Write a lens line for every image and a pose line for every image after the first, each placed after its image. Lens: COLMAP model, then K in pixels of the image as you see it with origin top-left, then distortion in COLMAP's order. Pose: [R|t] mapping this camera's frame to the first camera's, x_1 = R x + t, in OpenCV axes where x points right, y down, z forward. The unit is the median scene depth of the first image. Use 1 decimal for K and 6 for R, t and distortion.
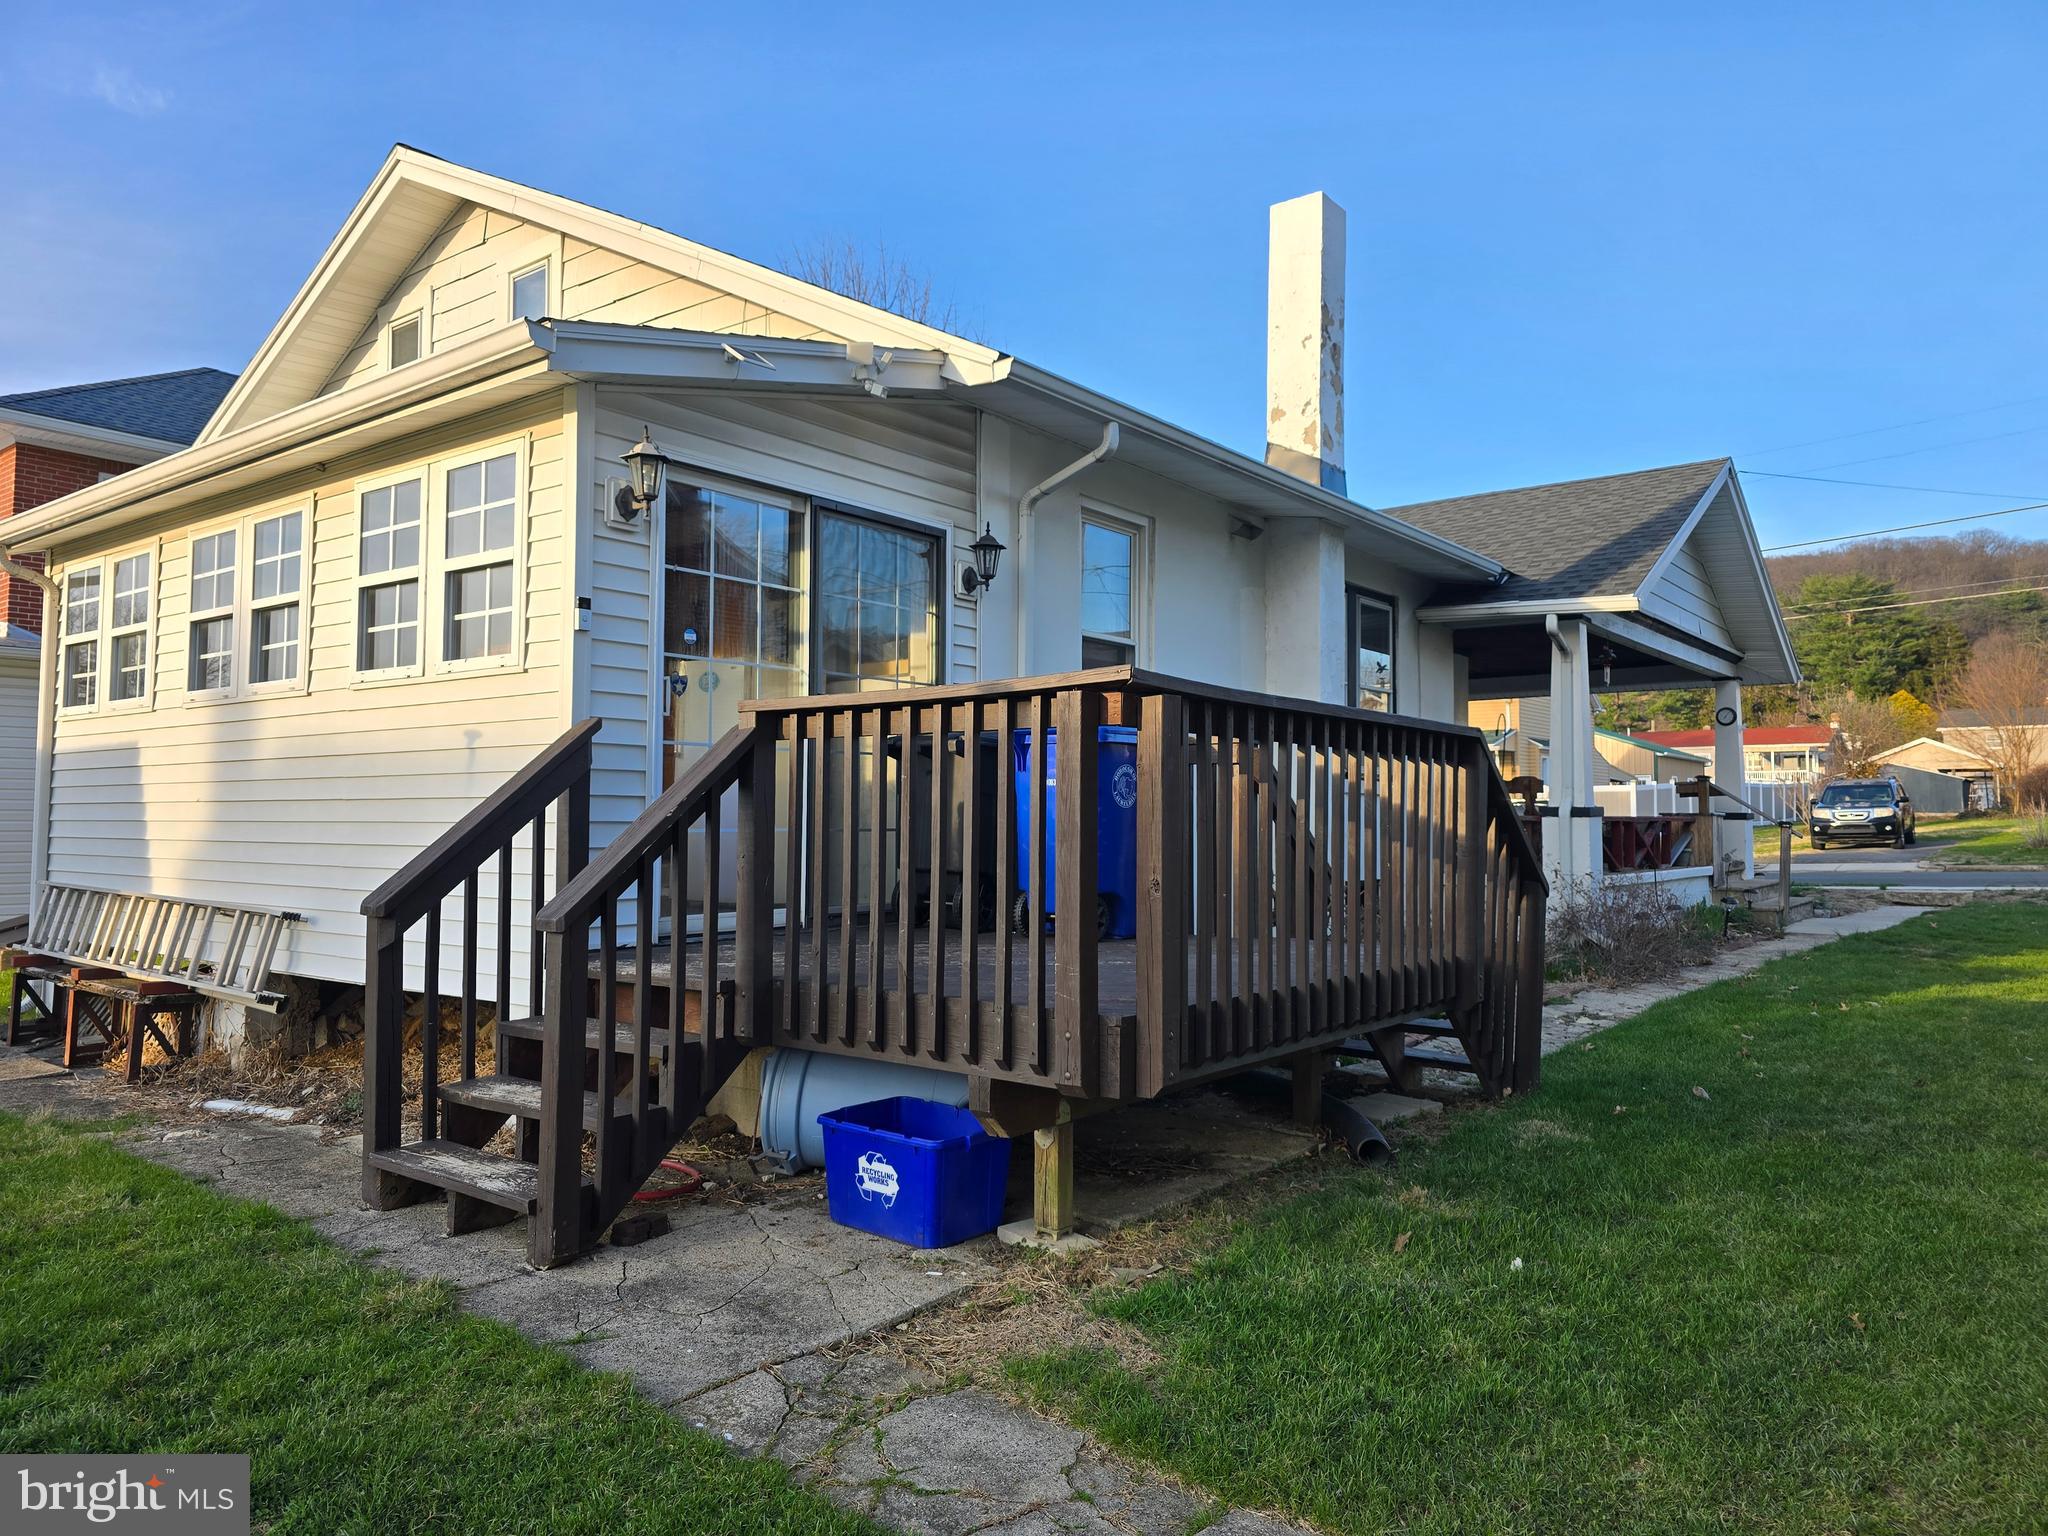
lens RADIAL K [[1390.0, 0, 1019.0], [0, 1390.0, 767.6], [0, 0, 1]] dist [0.044591, 0.000865]
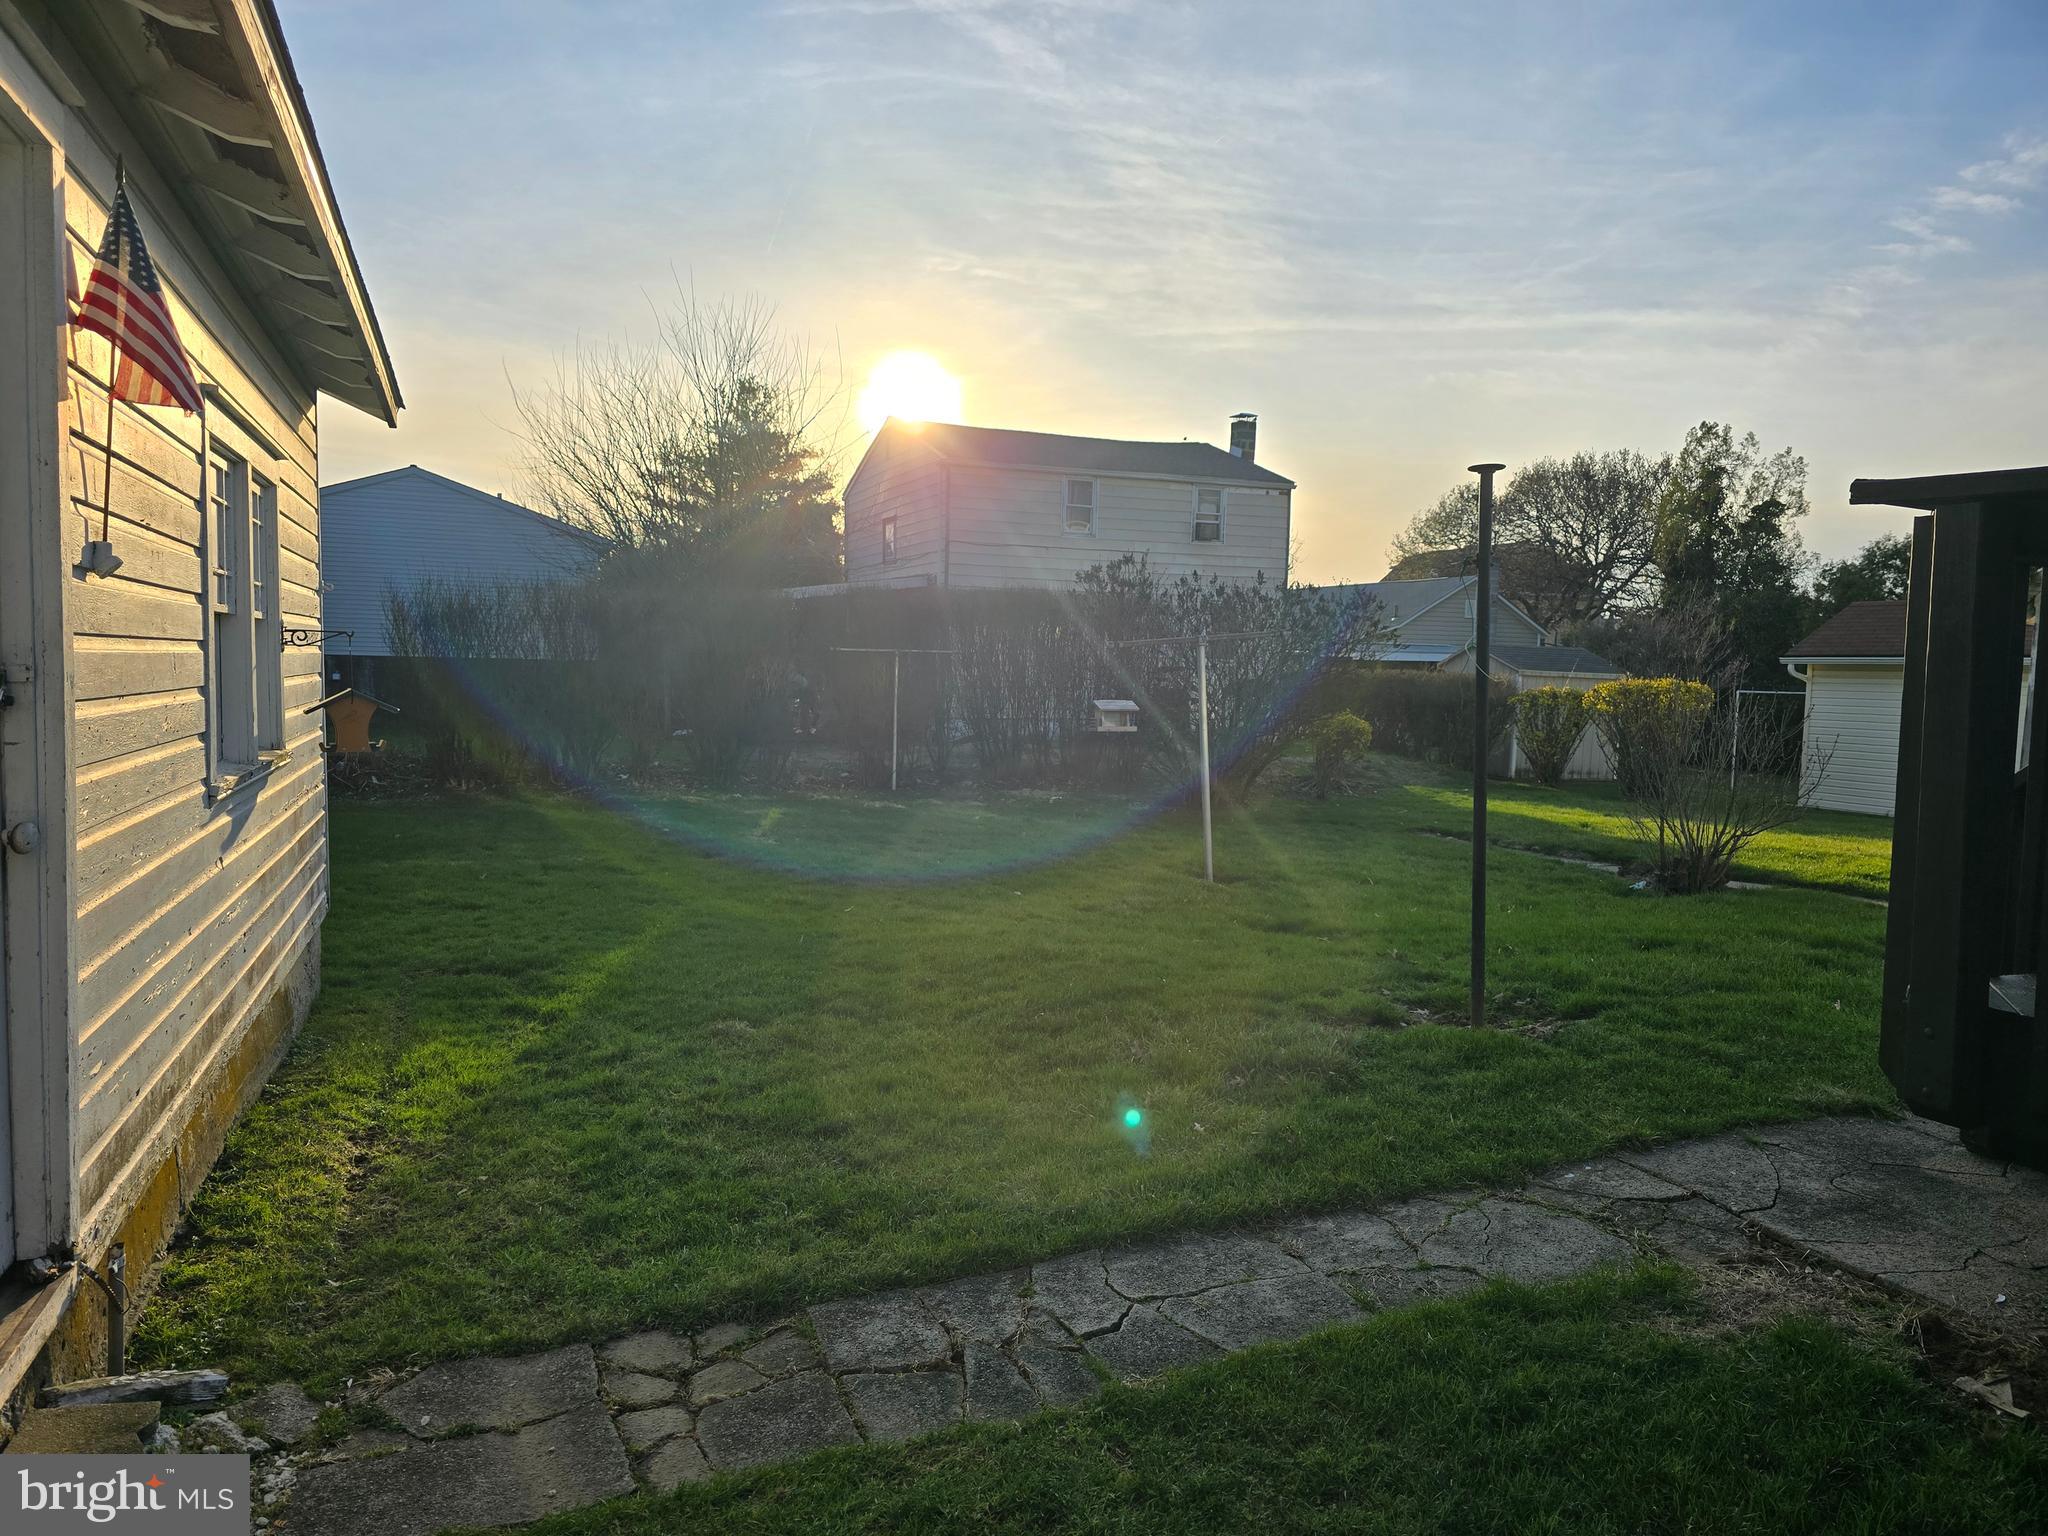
lens RADIAL K [[1390.0, 0, 1021.8], [0, 1390.0, 765.4], [0, 0, 1]] dist [0.044591, 0.000865]
pose [[-0.506017, 0.040950, -0.861551, 0.972613], [0.006132, 0.999018, 0.043883, 0.043101], [0.862502, 0.016923, -0.505771, 1.055165]]
